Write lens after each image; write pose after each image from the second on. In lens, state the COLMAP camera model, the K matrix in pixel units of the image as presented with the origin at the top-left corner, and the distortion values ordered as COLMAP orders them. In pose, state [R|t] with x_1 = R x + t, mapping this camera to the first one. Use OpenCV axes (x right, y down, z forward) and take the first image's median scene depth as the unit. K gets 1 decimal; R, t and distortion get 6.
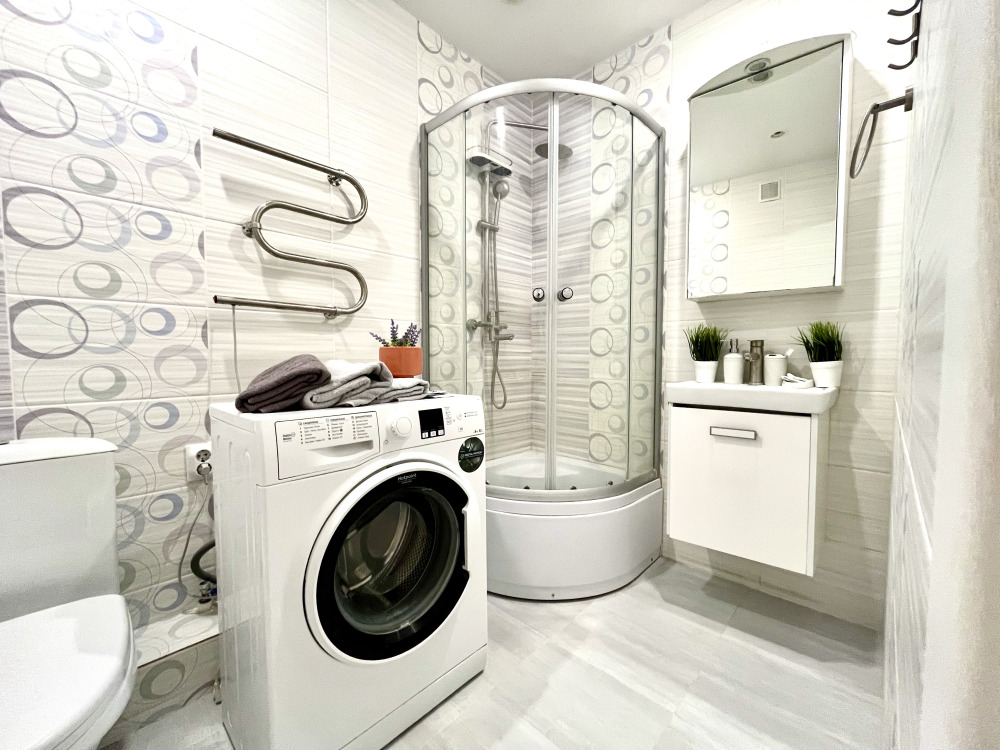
lens RADIAL K [[404.7, 0, 500.1], [0, 404.7, 376.0], [0, 0, 1]] dist [-0.002655, -0.000325]
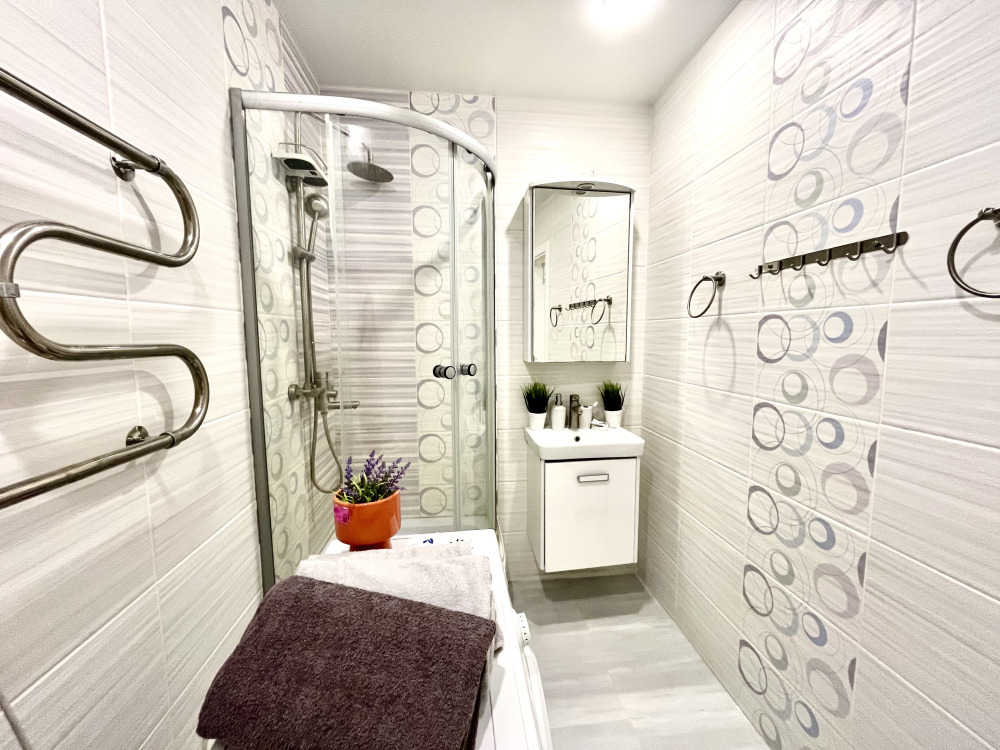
lens RADIAL K [[404.7, 0, 498.1], [0, 404.7, 376.5], [0, 0, 1]] dist [-0.002655, -0.000325]
pose [[0.643976, -0.083082, 0.760521, -0.525796], [0.044746, 0.996474, 0.070969, -0.262007], [-0.763736, -0.011672, 0.645423, 0.364983]]
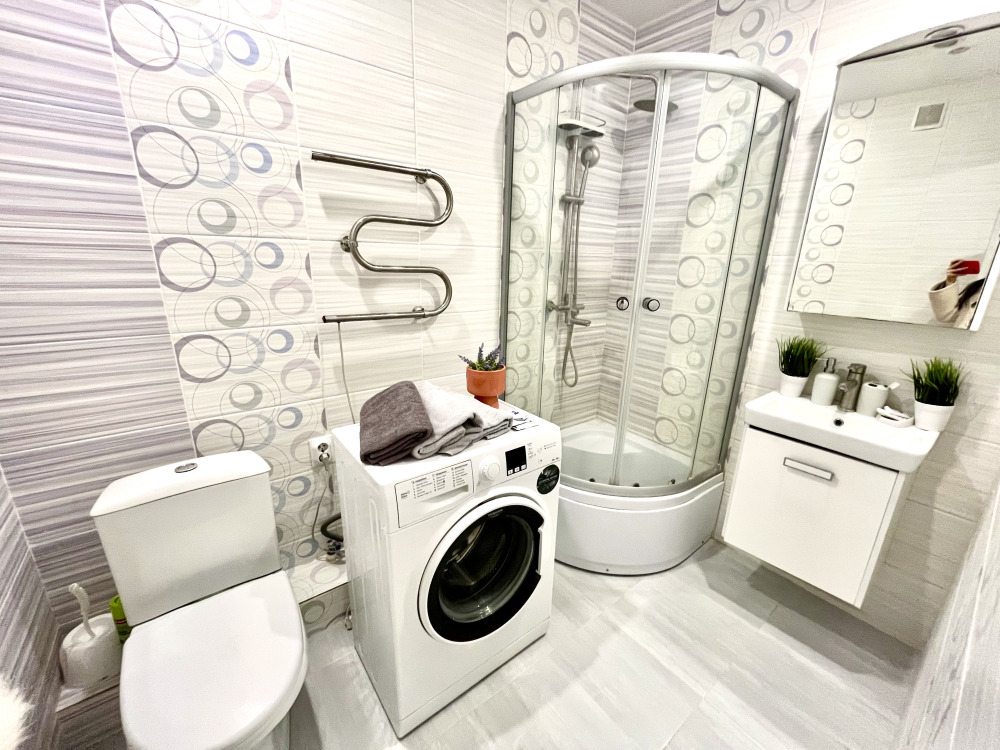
lens RADIAL K [[404.7, 0, 500.2], [0, 404.7, 376.1], [0, 0, 1]] dist [-0.002655, -0.000325]
pose [[0.987745, 0.070617, -0.139187, -0.051063], [-0.036008, 0.970836, 0.237025, -0.265358], [0.151866, -0.229108, 0.961481, -0.025227]]
